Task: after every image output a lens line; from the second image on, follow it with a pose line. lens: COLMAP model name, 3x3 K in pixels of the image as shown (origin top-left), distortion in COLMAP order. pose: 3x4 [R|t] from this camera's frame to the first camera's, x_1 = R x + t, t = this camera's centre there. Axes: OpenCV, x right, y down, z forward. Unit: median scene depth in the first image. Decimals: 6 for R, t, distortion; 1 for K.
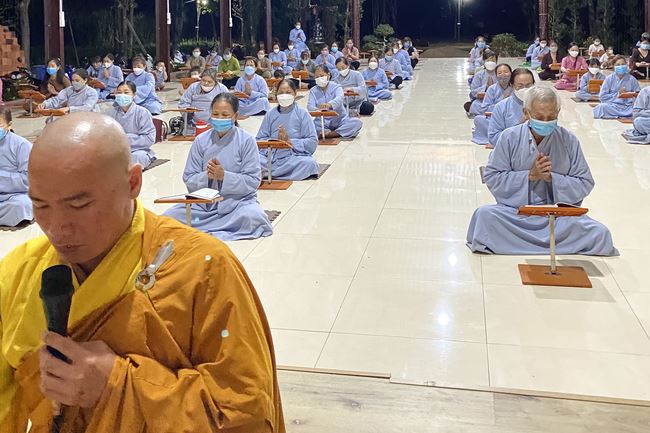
lens RADIAL K [[657.2, 0, 325.0], [0, 657.2, 216.5], [0, 0, 1]] dist [-0.007919, -0.011949]
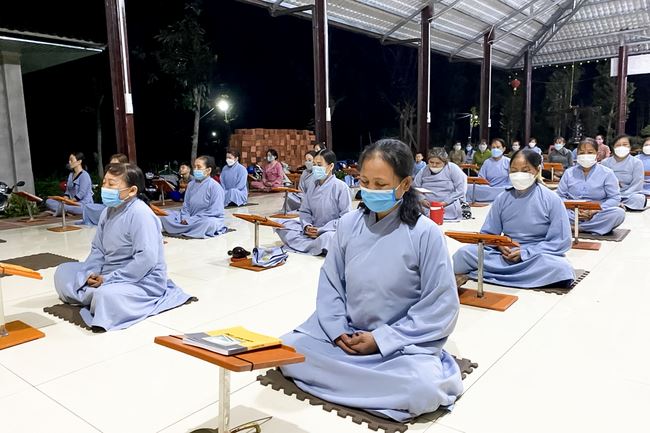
lens RADIAL K [[493.6, 0, 325.0], [0, 493.6, 216.5], [0, 0, 1]] dist [-0.001037, -0.002213]
pose [[0.886876, 0.058847, -0.458244, -0.000142], [-0.120031, 0.987145, -0.105536, -0.025452], [0.446143, 0.148601, 0.882539, 0.204412]]
